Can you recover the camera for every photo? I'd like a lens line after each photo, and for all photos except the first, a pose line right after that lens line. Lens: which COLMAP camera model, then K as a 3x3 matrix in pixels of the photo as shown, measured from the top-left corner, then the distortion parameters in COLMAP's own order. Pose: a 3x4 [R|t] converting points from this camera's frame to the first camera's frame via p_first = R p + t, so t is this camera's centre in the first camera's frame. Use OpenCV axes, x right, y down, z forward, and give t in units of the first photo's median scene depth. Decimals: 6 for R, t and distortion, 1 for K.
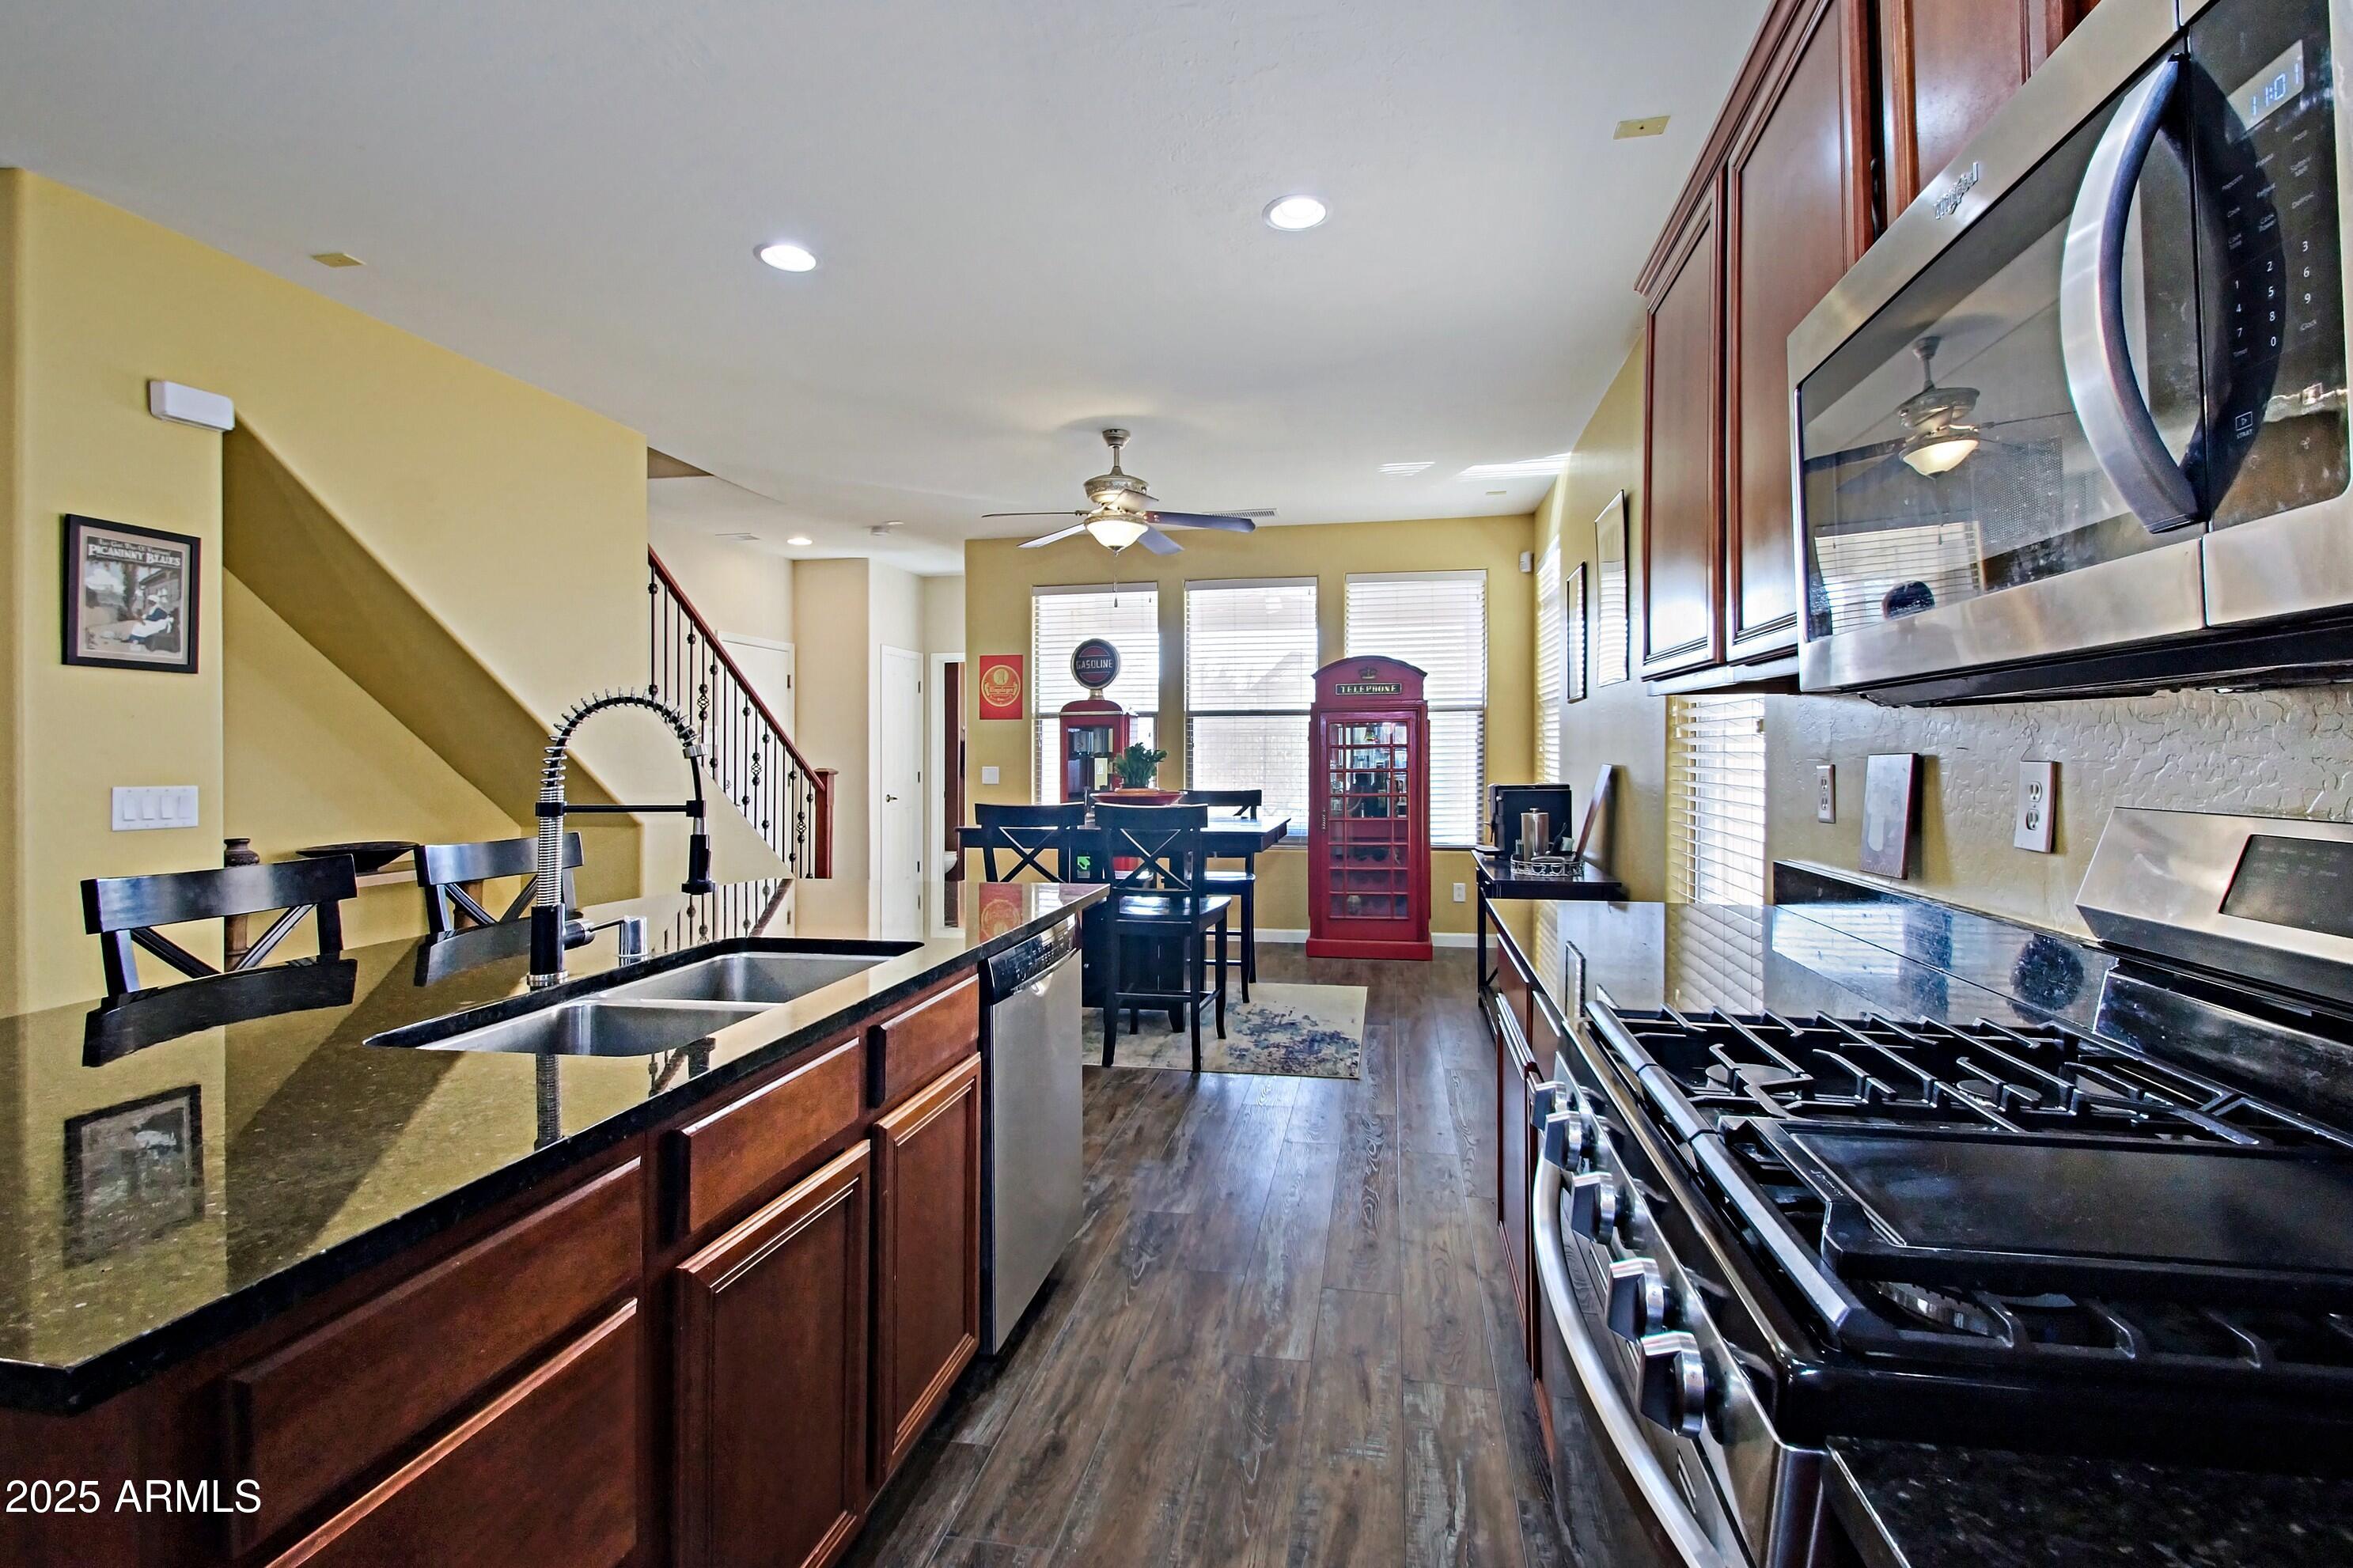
lens RADIAL K [[1026.6, 0, 1160.6], [0, 1026.6, 749.6], [0, 0, 1]] dist [0.013810, -0.000040]
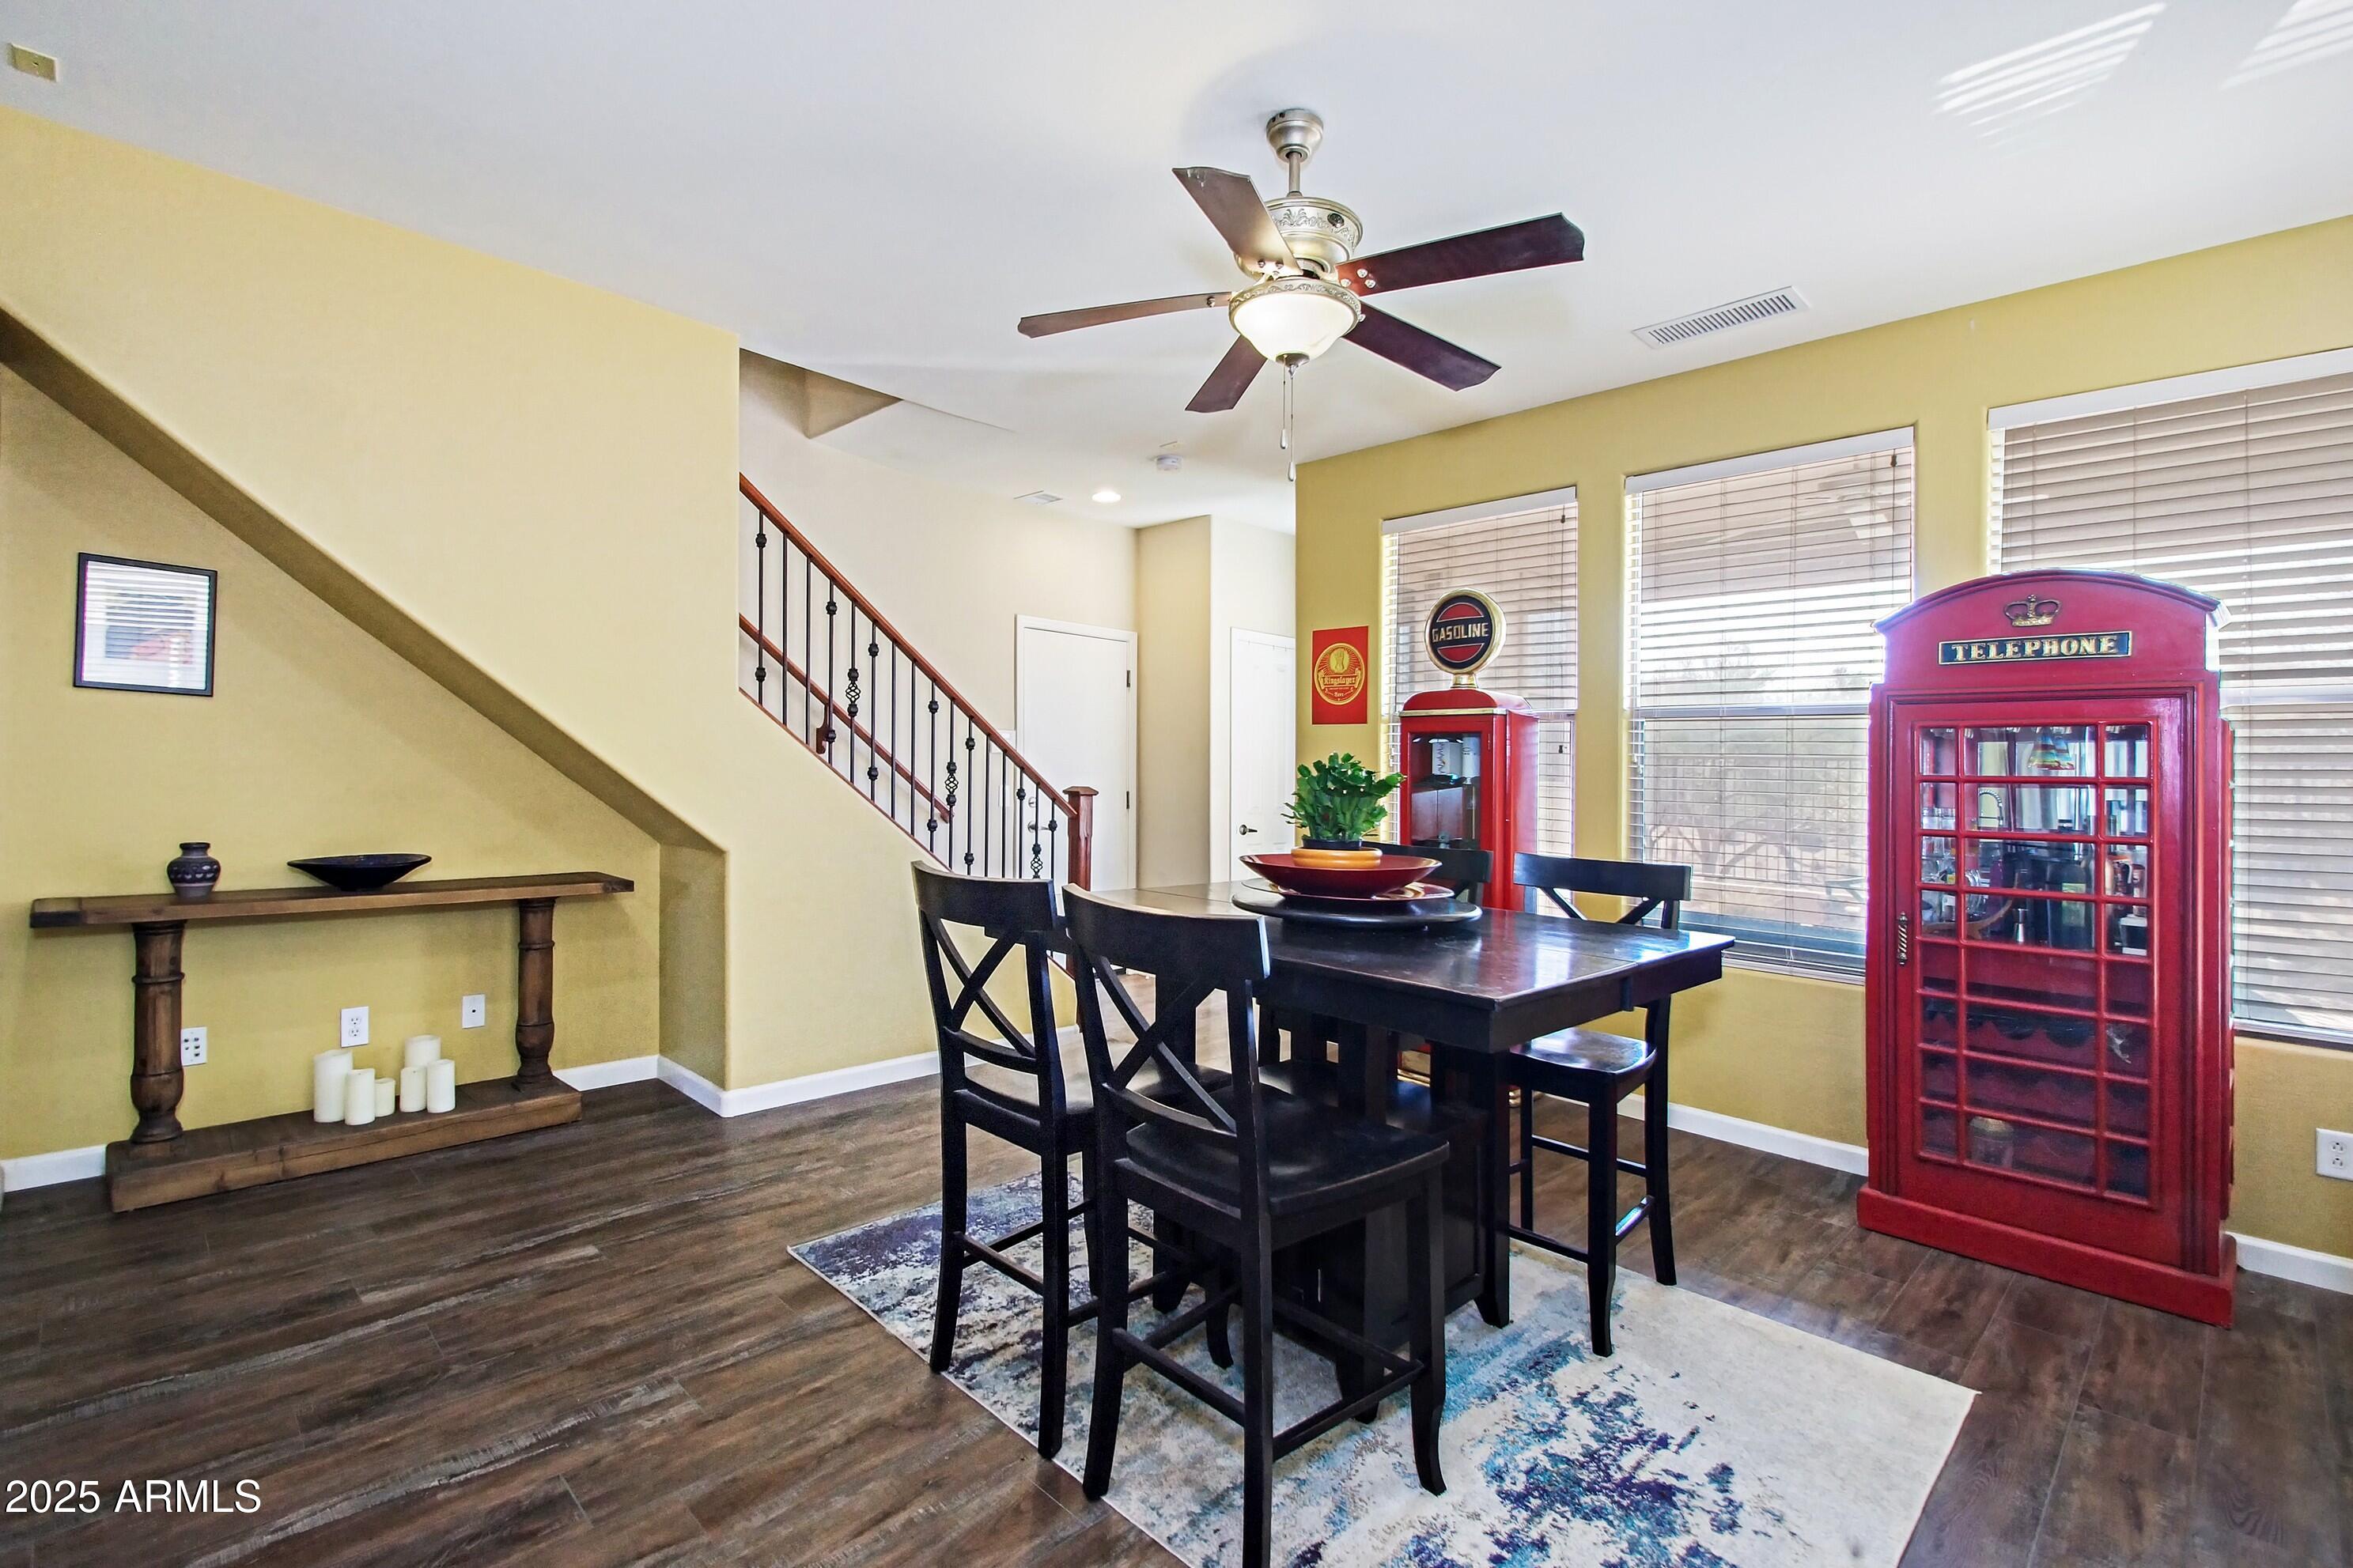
lens RADIAL K [[1026.5, 0, 1160.6], [0, 1026.5, 749.7], [0, 0, 1]] dist [0.013810, -0.000040]
pose [[0.833222, 0.016999, -0.552678, 0.134170], [-0.028415, 0.999523, -0.012097, -0.001203], [0.552208, 0.025784, 0.833307, 0.418186]]
